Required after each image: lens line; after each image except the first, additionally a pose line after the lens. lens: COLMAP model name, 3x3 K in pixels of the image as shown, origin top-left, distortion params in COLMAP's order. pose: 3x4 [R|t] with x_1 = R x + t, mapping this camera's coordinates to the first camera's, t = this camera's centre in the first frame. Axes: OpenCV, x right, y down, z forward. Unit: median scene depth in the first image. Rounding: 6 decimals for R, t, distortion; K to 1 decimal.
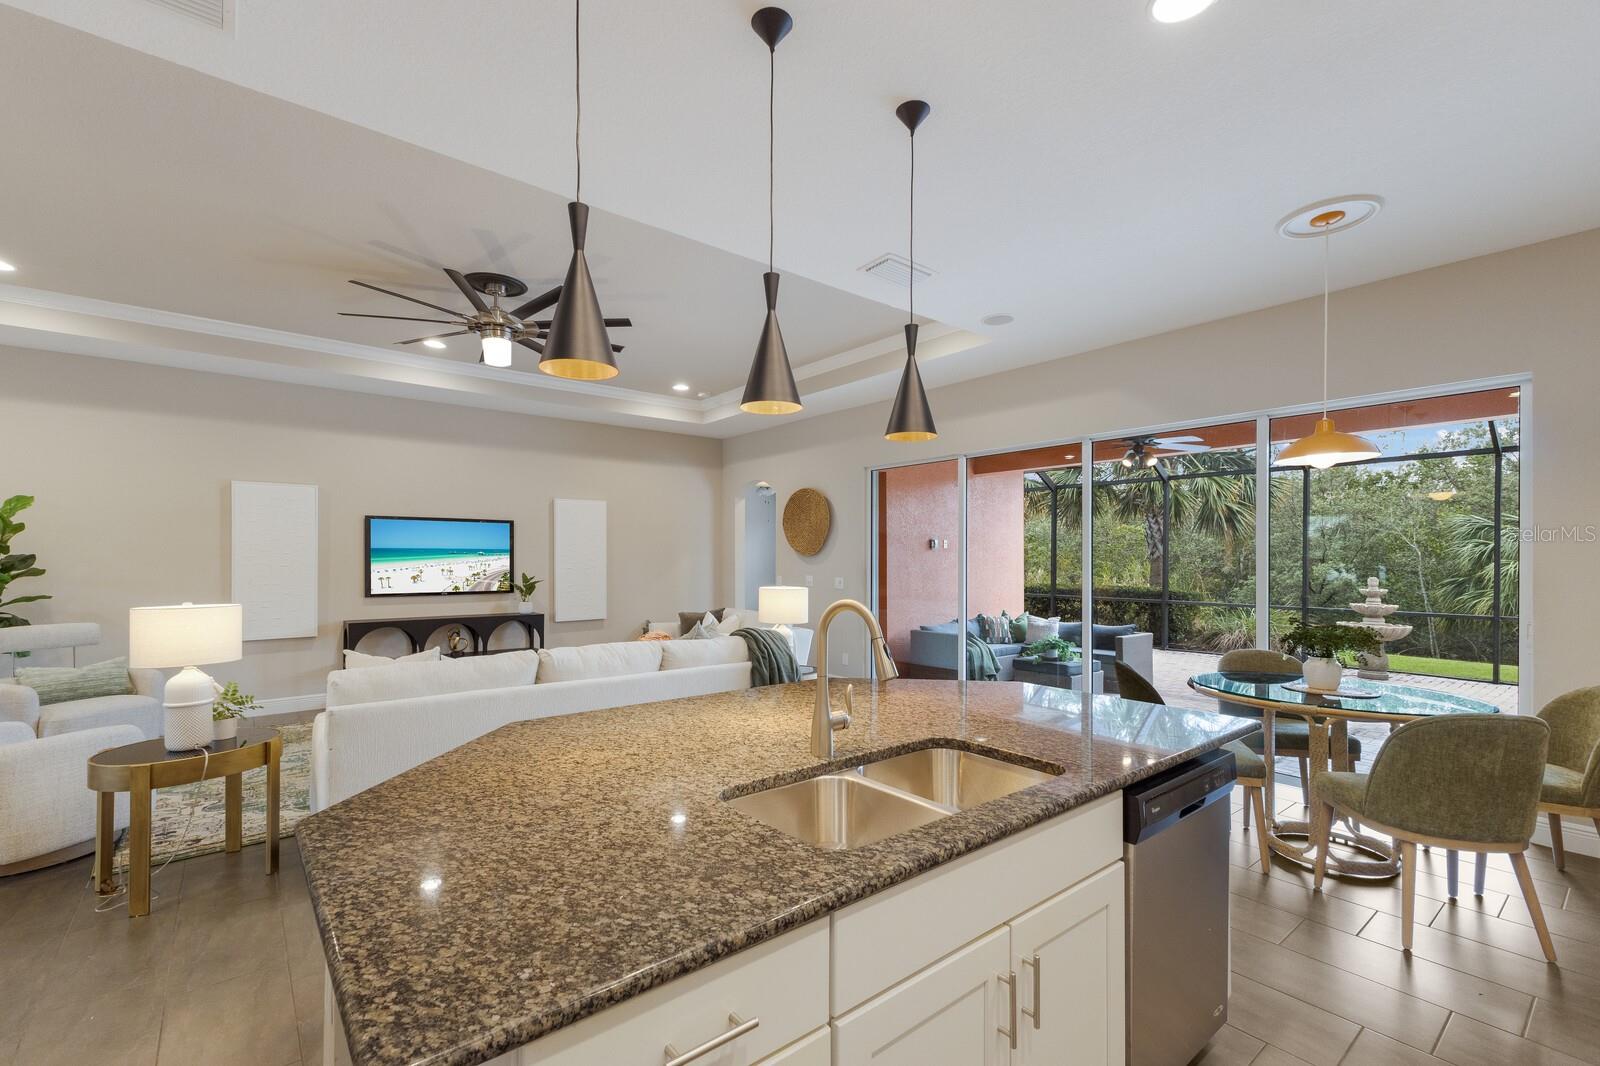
lens RADIAL K [[692.9, 0, 800.5], [0, 692.9, 548.2], [0, 0, 1]] dist [0.004456, 0.000272]
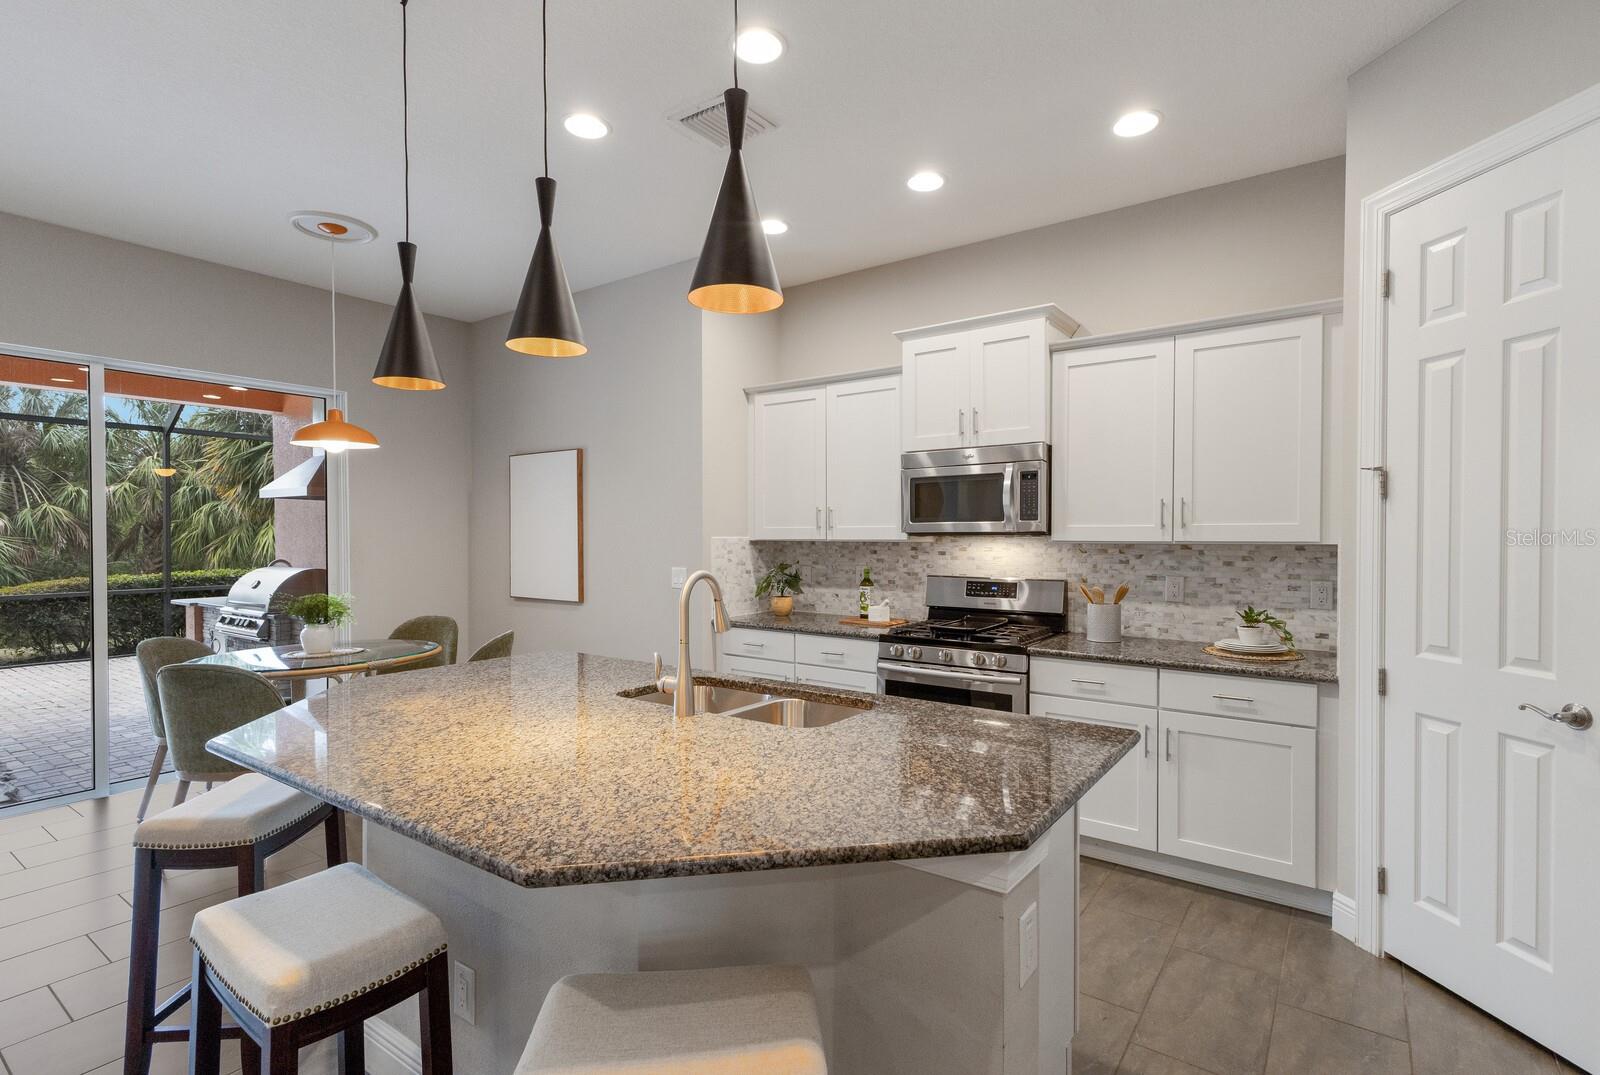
lens RADIAL K [[777.2, 0, 801.2], [0, 777.2, 539.3], [0, 0, 1]] dist [-0.000298, -0.000016]
pose [[-0.252831, -0.010381, 0.967455, -1.491582], [-0.012893, 0.999890, 0.007360, 0.013924], [-0.967425, -0.010613, -0.252937, 1.423787]]
